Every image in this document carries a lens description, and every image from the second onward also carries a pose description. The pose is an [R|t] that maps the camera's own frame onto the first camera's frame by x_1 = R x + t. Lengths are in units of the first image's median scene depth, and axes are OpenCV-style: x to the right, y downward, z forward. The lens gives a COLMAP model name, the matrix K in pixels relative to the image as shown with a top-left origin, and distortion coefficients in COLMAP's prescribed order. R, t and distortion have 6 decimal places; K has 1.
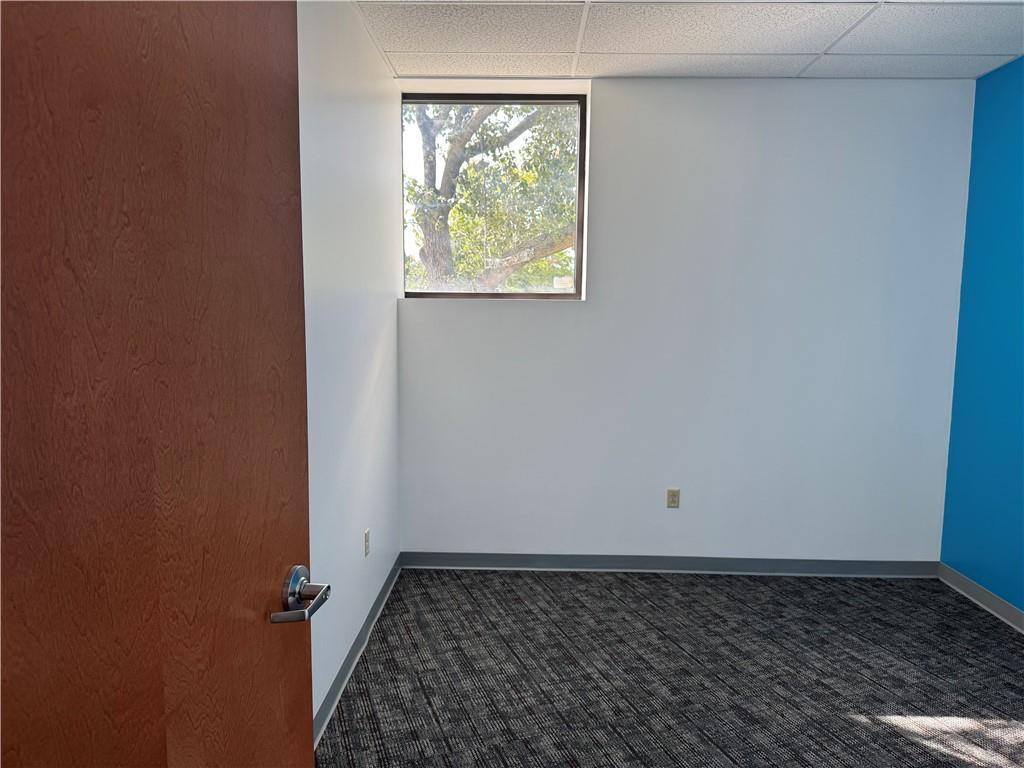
lens RADIAL K [[727.5, 0, 510.1], [0, 727.5, 391.7], [0, 0, 1]] dist [0.031577, -0.032705]
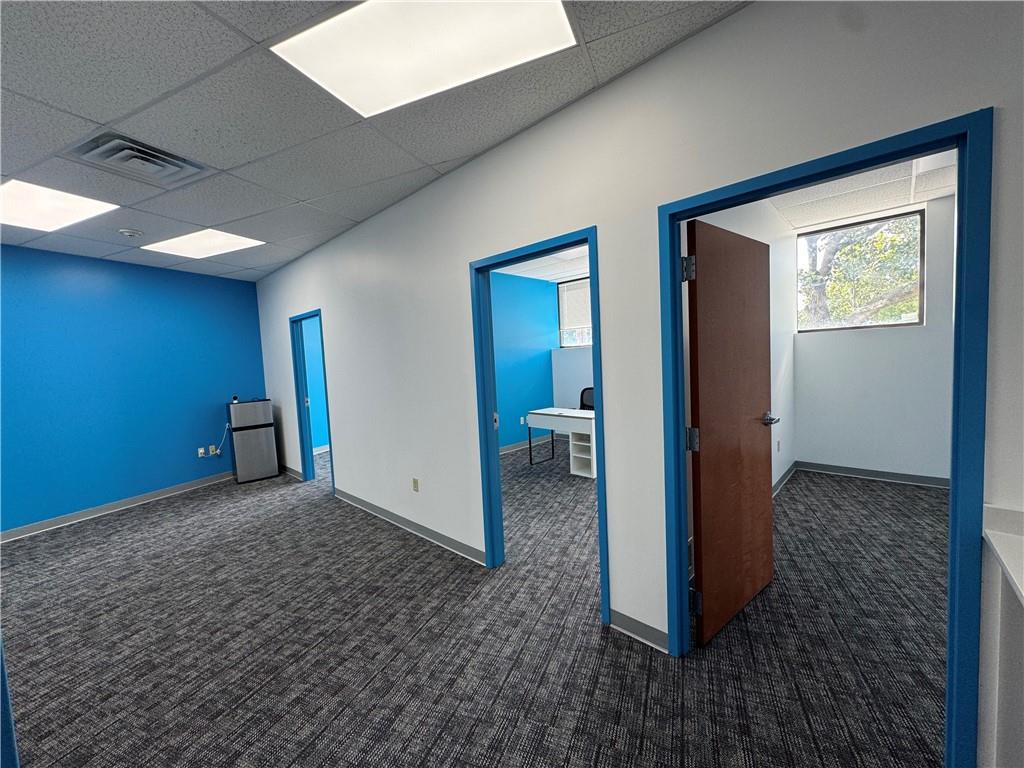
lens RADIAL K [[408.4, 0, 516.4], [0, 408.4, 382.8], [0, 0, 1]] dist [0.001083, -0.000092]
pose [[0.743394, -0.002415, -0.668849, 0.037451], [-0.021339, 0.999399, -0.027325, 0.066735], [0.668513, 0.034586, 0.742896, -0.426585]]
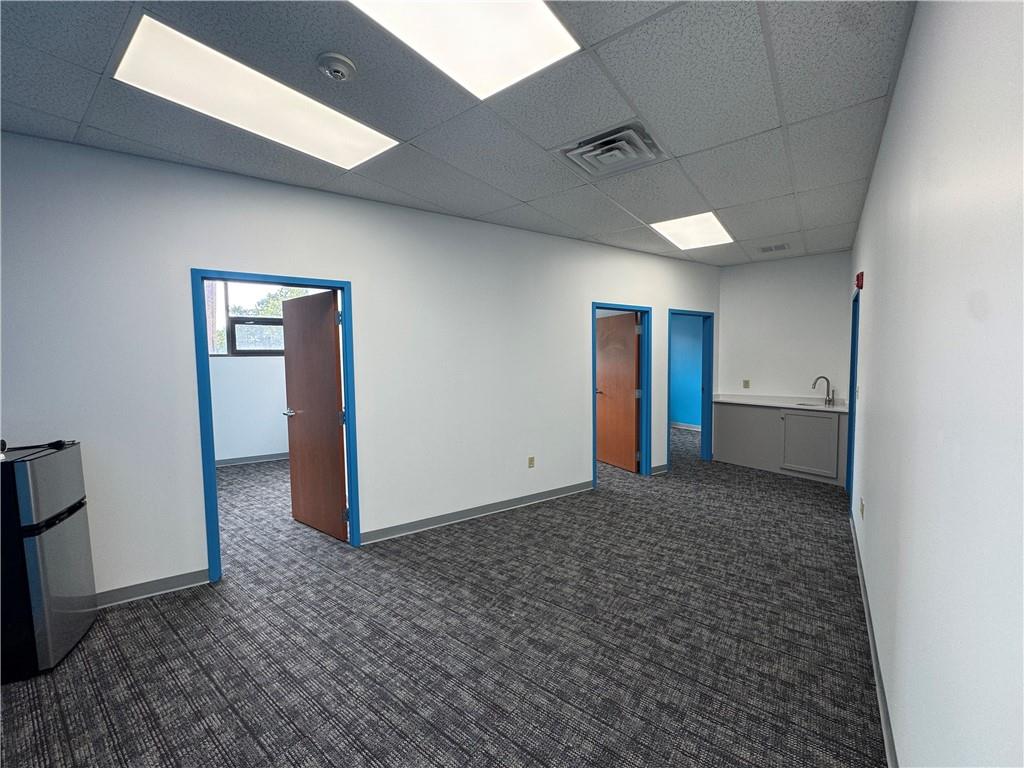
lens RADIAL K [[408.4, 0, 510.2], [0, 408.4, 383.6], [0, 0, 1]] dist [0.001083, -0.000092]
pose [[0.830041, -0.049896, 0.555466, -1.439529], [0.081424, 0.996160, -0.032190, 0.094062], [-0.551726, 0.071948, 0.830916, -0.807196]]
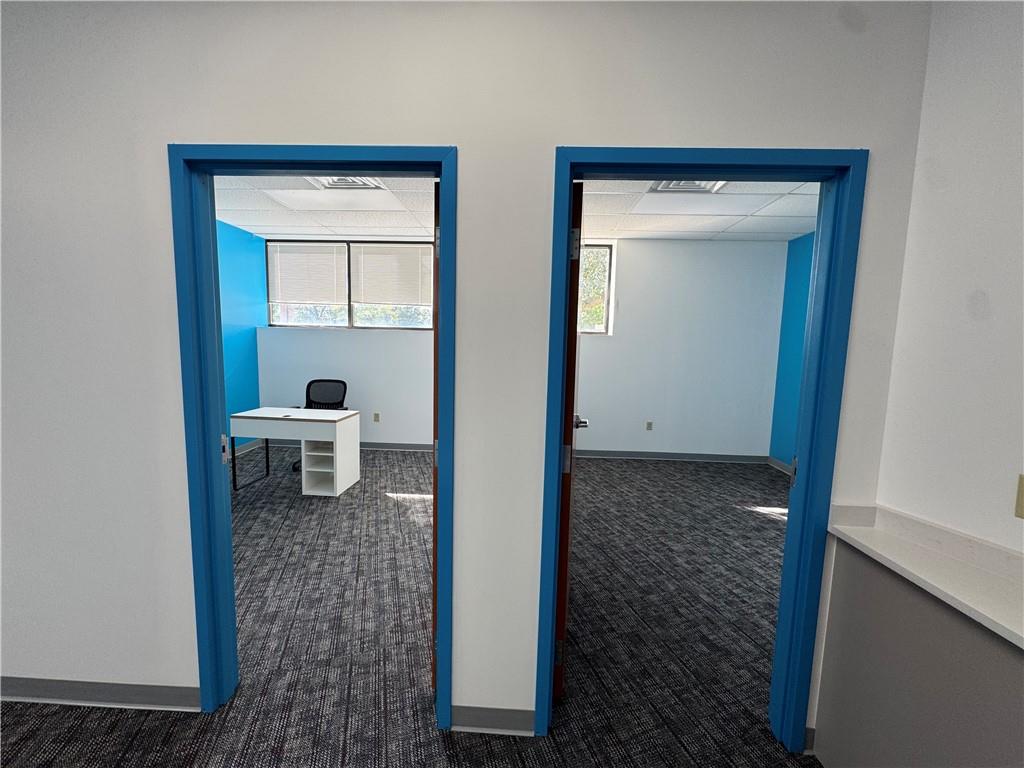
lens RADIAL K [[408.4, 0, 515.7], [0, 408.4, 382.3], [0, 0, 1]] dist [0.001083, -0.000092]
pose [[0.999656, 0.019298, -0.017767, -0.195698], [-0.019530, 0.999725, -0.012971, 0.047024], [0.017511, 0.013313, 0.999758, -0.304829]]
